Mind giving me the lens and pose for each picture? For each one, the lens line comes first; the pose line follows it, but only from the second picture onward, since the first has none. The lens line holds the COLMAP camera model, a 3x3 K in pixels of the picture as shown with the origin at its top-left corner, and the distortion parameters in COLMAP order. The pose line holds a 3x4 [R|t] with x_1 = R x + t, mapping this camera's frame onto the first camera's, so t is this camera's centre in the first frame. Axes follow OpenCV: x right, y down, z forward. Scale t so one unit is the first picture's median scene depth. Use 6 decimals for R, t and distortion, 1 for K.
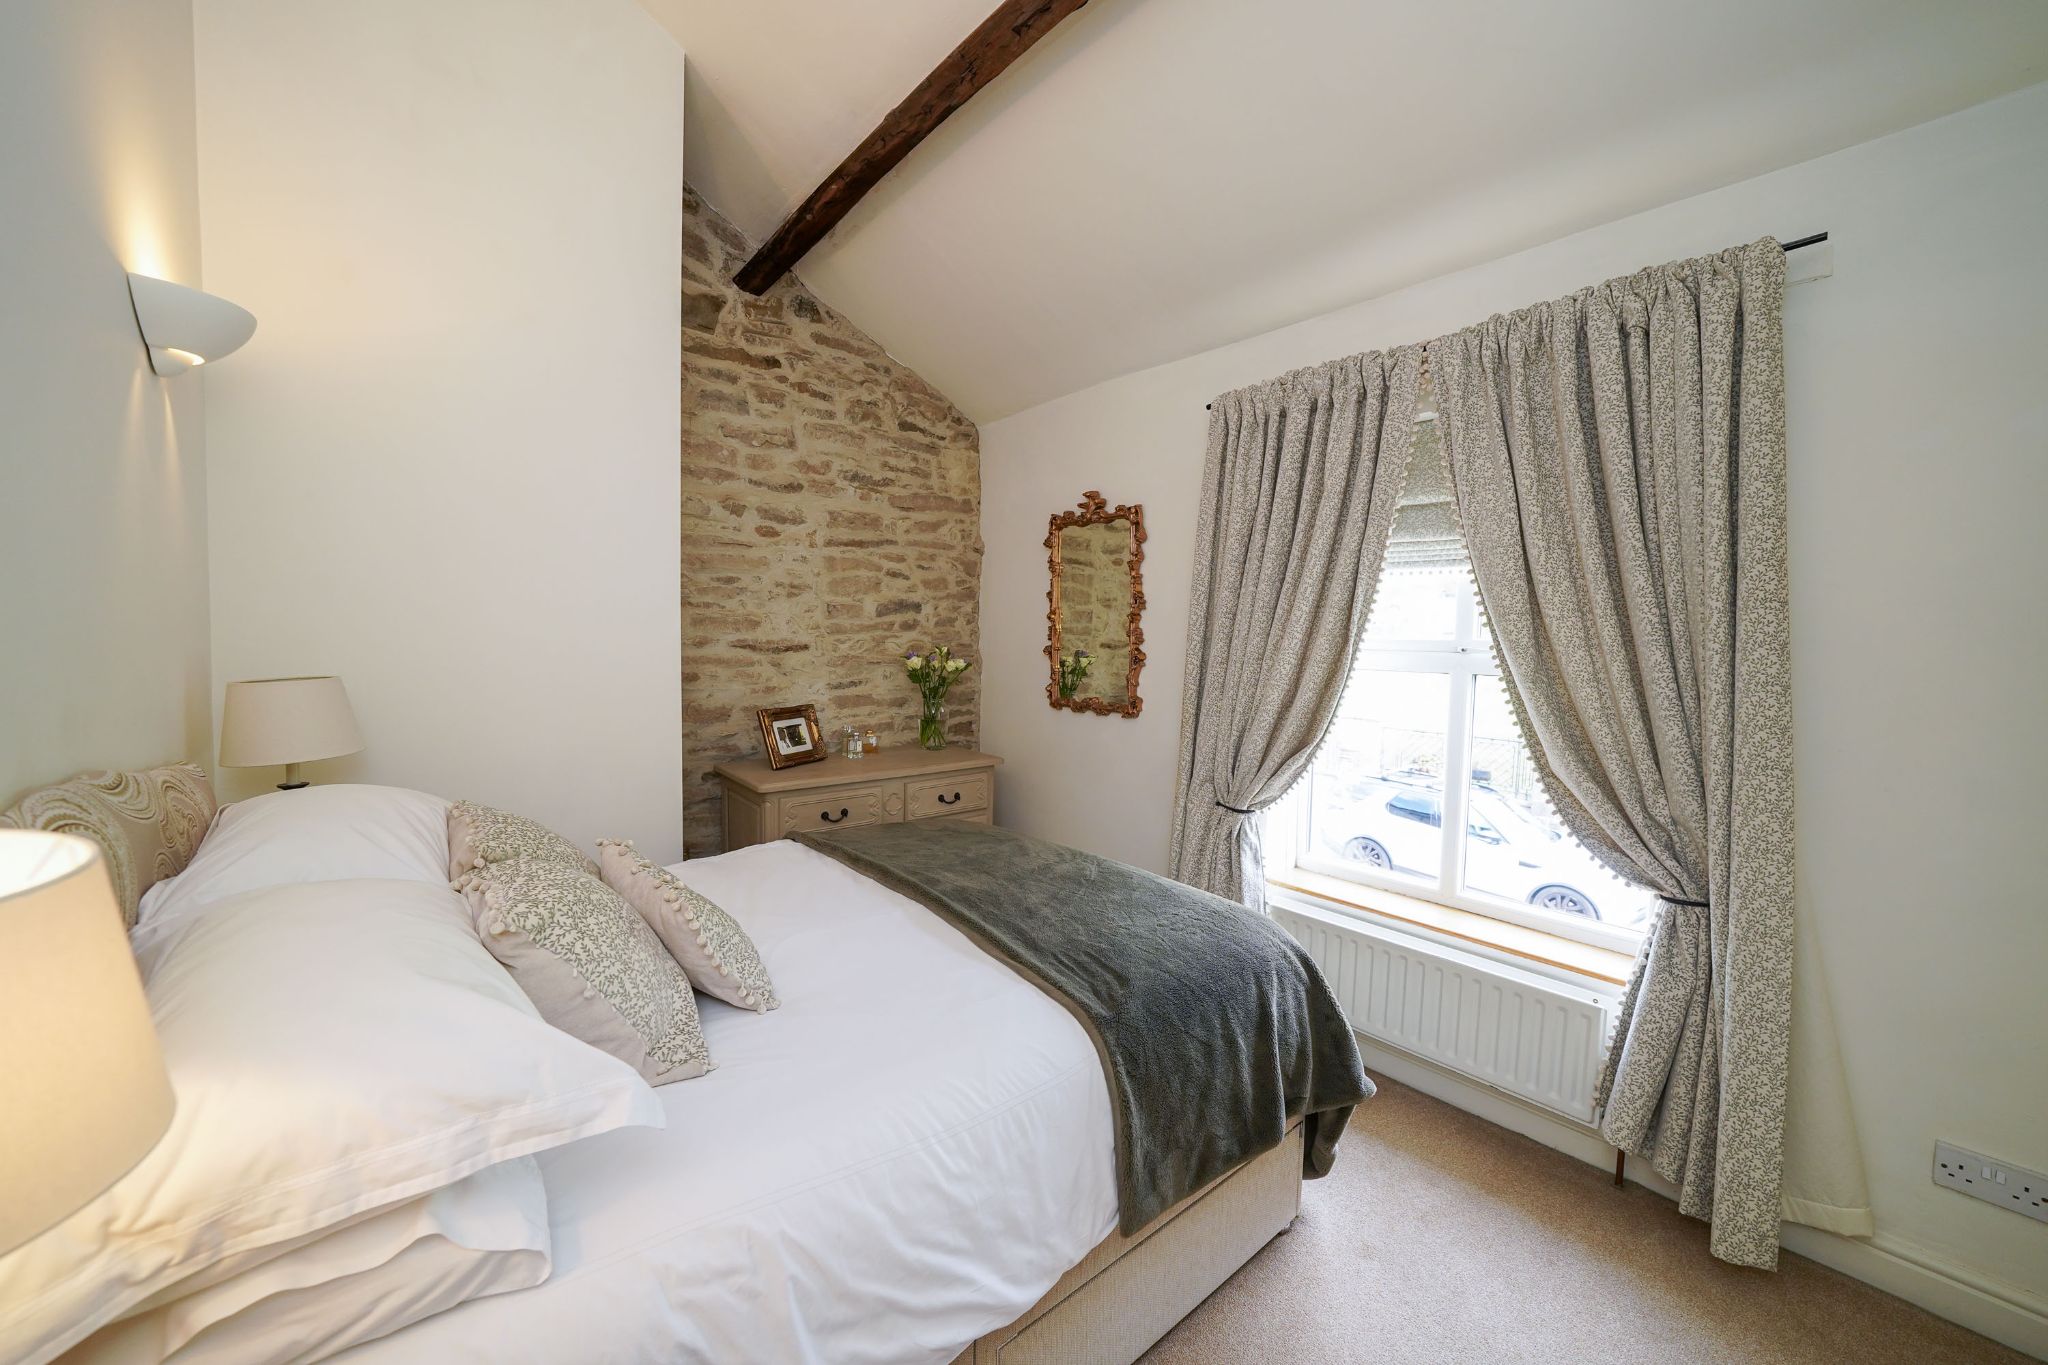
lens RADIAL K [[707.9, 0, 1040.0], [0, 707.9, 680.5], [0, 0, 1]] dist [-0.019402, 0.001306]
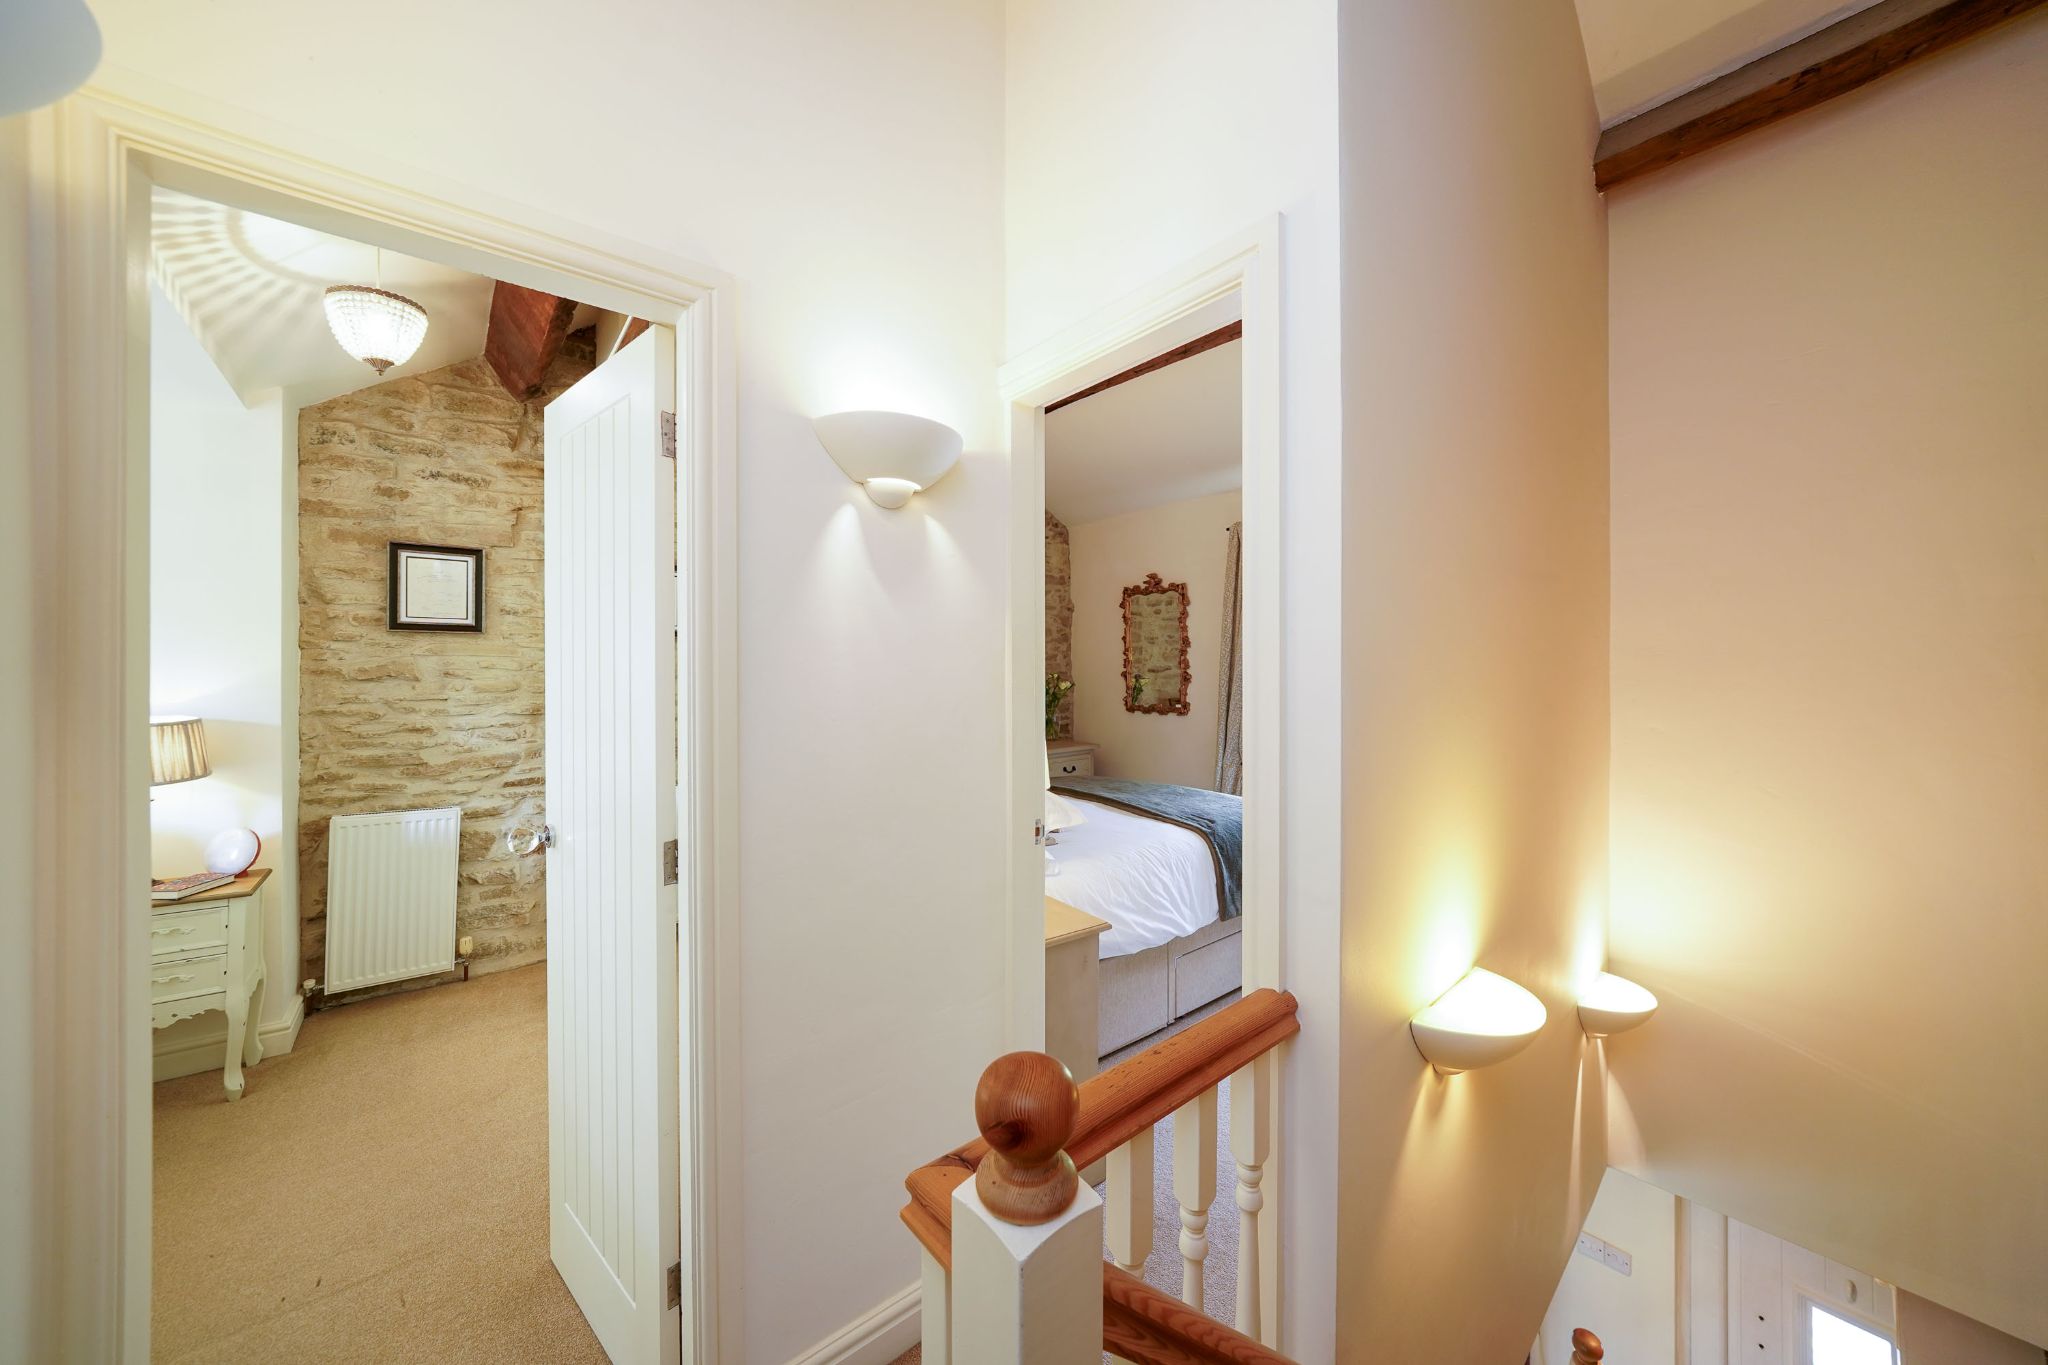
lens RADIAL K [[707.9, 0, 1029.3], [0, 707.9, 671.9], [0, 0, 1]] dist [-0.019402, 0.001306]
pose [[0.999667, -0.025743, -0.001799, -0.195958], [0.025618, 0.998379, -0.050827, 0.025252], [0.003104, 0.050764, 0.998706, -0.549694]]
